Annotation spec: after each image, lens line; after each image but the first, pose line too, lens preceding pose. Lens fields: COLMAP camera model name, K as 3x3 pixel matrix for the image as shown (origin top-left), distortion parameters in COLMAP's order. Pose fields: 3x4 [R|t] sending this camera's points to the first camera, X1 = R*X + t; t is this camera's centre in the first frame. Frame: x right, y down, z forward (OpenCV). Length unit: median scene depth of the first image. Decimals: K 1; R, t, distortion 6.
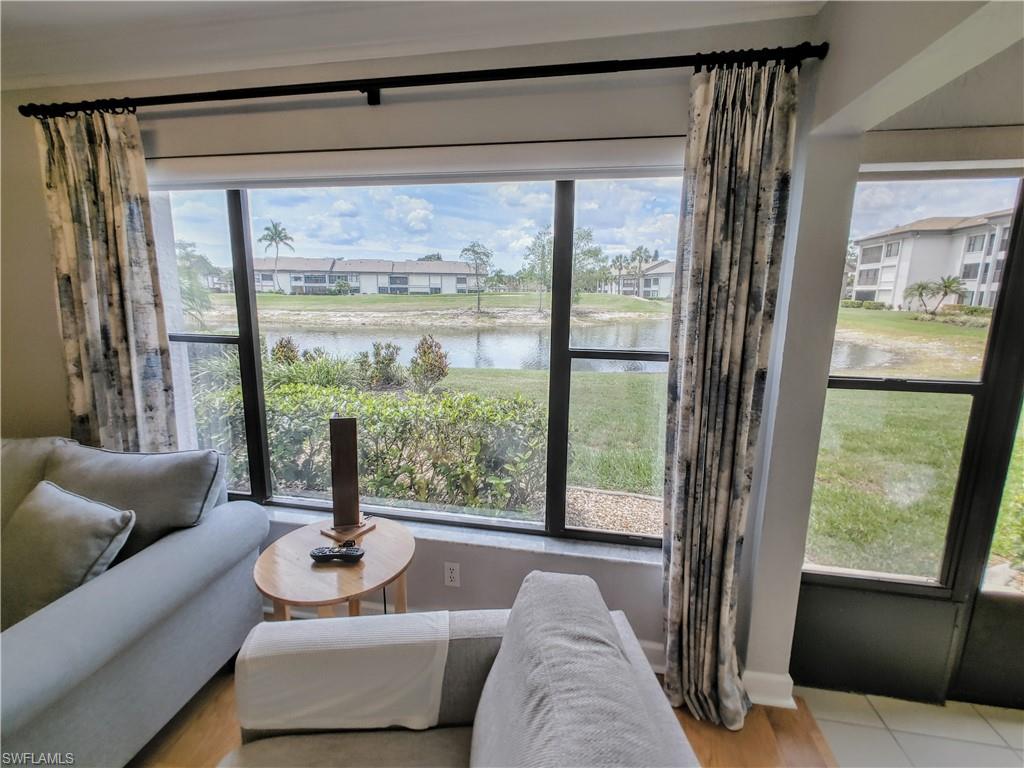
lens RADIAL K [[450.1, 0, 511.4], [0, 450.1, 372.9], [0, 0, 1]] dist [0.000303, 0.000569]
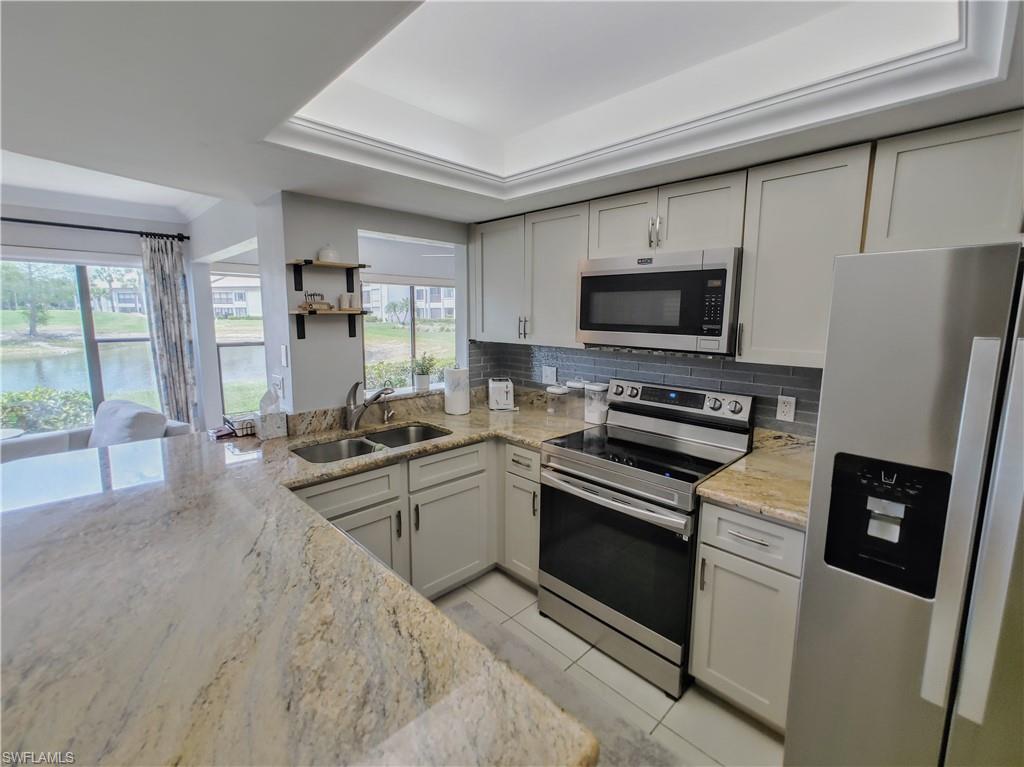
lens RADIAL K [[446.1, 0, 513.0], [0, 446.1, 375.5], [0, 0, 1]] dist [-0.000460, 0.000045]
pose [[0.576076, -0.123045, 0.808082, -0.037569], [0.146129, 0.988182, 0.046294, 0.025038], [-0.804228, 0.091415, 0.587248, -0.148897]]
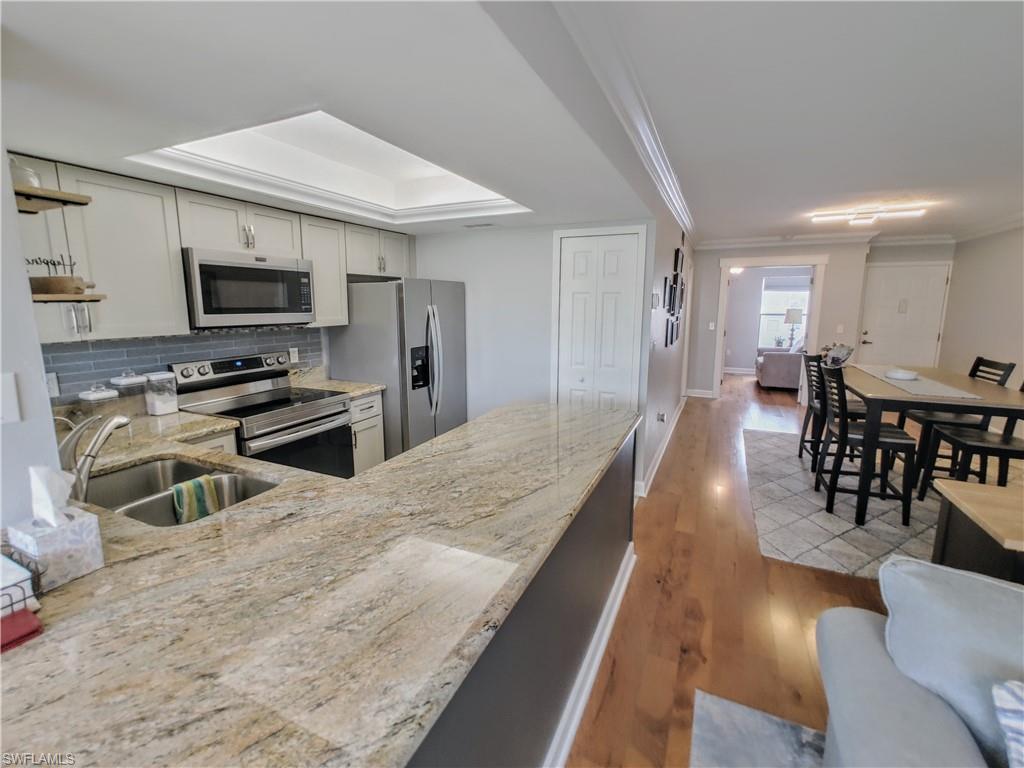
lens RADIAL K [[450.1, 0, 511.4], [0, 450.1, 372.9], [0, 0, 1]] dist [0.000303, 0.000569]
pose [[-0.966357, -0.052146, 0.251862, -0.043718], [0.034689, 0.943861, 0.328518, 0.002811], [-0.254854, 0.326202, -0.910298, -0.023113]]
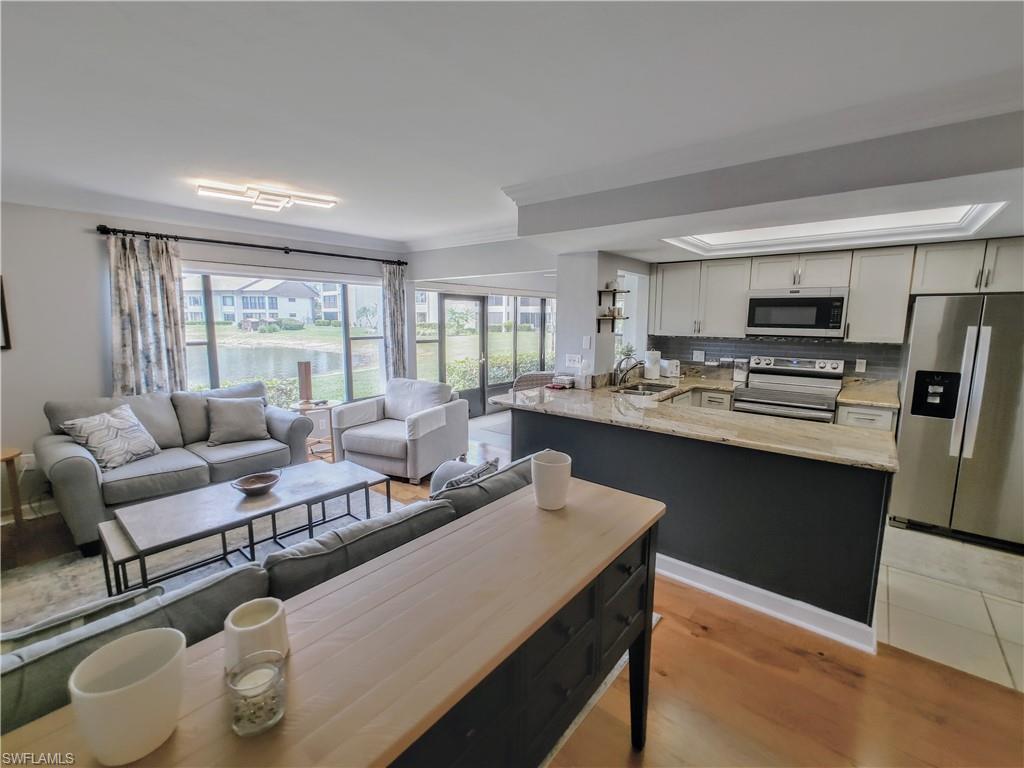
lens RADIAL K [[442.8, 0, 513.0], [0, 442.8, 378.4], [0, 0, 1]] dist [0.001735, -0.000217]
pose [[0.486770, -0.129628, 0.863858, -0.151903], [0.156355, 0.985887, 0.059836, 0.016643], [-0.859423, 0.105942, 0.500168, -0.109778]]
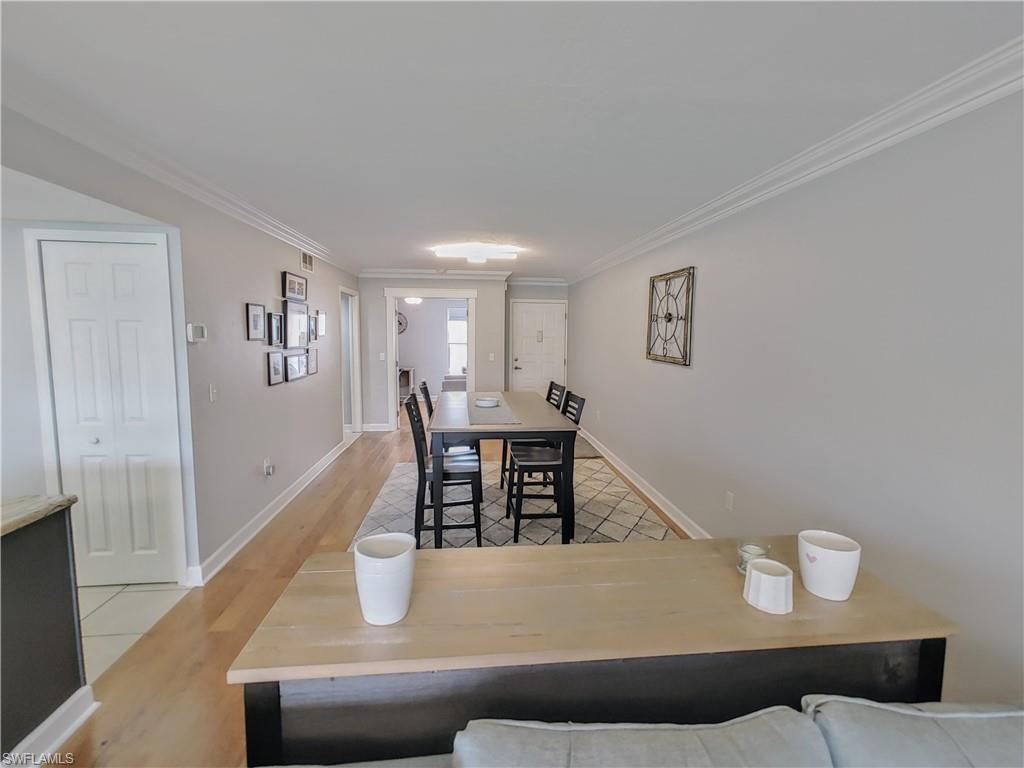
lens RADIAL K [[456.8, 0, 515.4], [0, 456.8, 378.3], [0, 0, 1]] dist [-0.004141, 0.005253]
pose [[-0.959717, 0.007798, -0.280859, -0.096188], [-0.071391, 0.960040, 0.270605, 0.004404], [0.271746, 0.279756, -0.920810, -0.042988]]
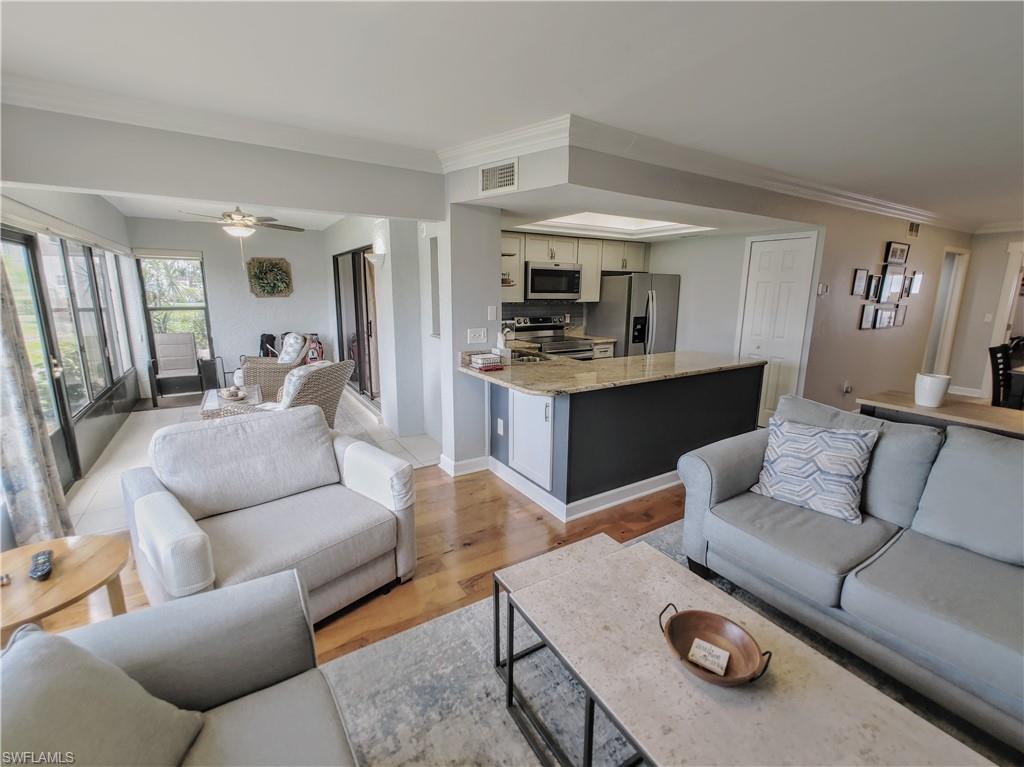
lens RADIAL K [[451.5, 0, 515.2], [0, 451.5, 374.3], [0, 0, 1]] dist [0.003585, 0.000594]
pose [[-0.675073, -0.155998, 0.721070, -0.106521], [0.115802, 0.942867, 0.312397, -0.010165], [-0.728606, 0.294392, -0.618439, 0.047797]]
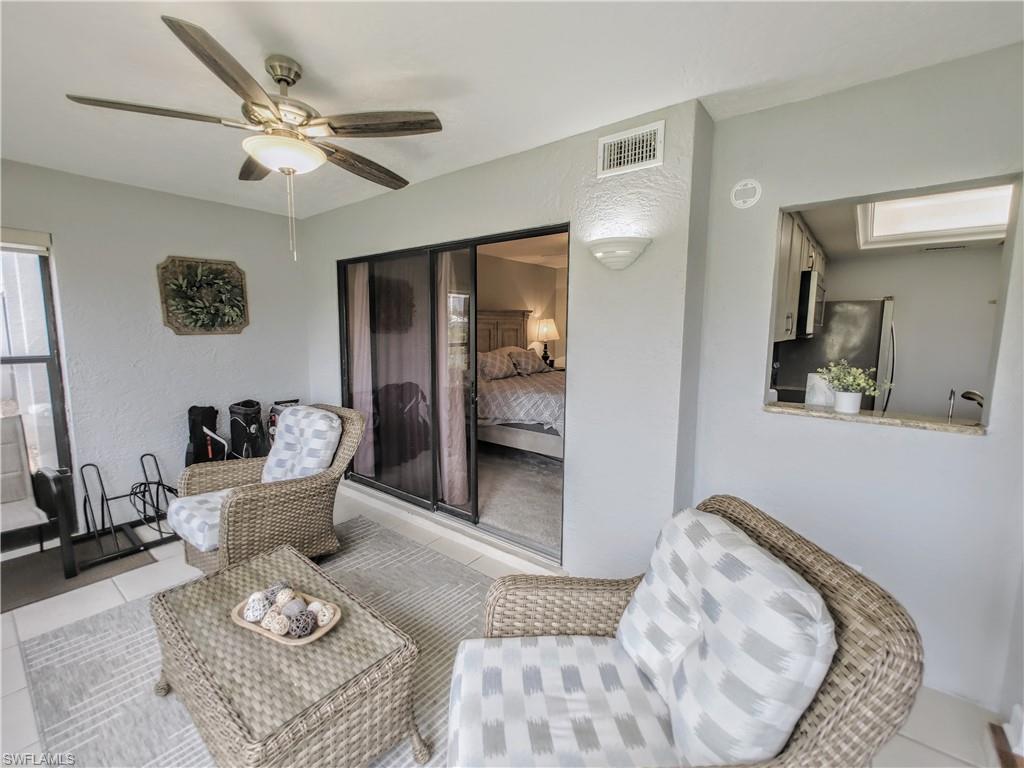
lens RADIAL K [[442.8, 0, 513.0], [0, 442.8, 378.4], [0, 0, 1]] dist [0.001735, -0.000217]
pose [[-0.880595, -0.073517, 0.468132, 0.067478], [0.066253, 0.959088, 0.275247, -0.003614], [-0.469215, 0.273396, -0.839697, 0.047791]]
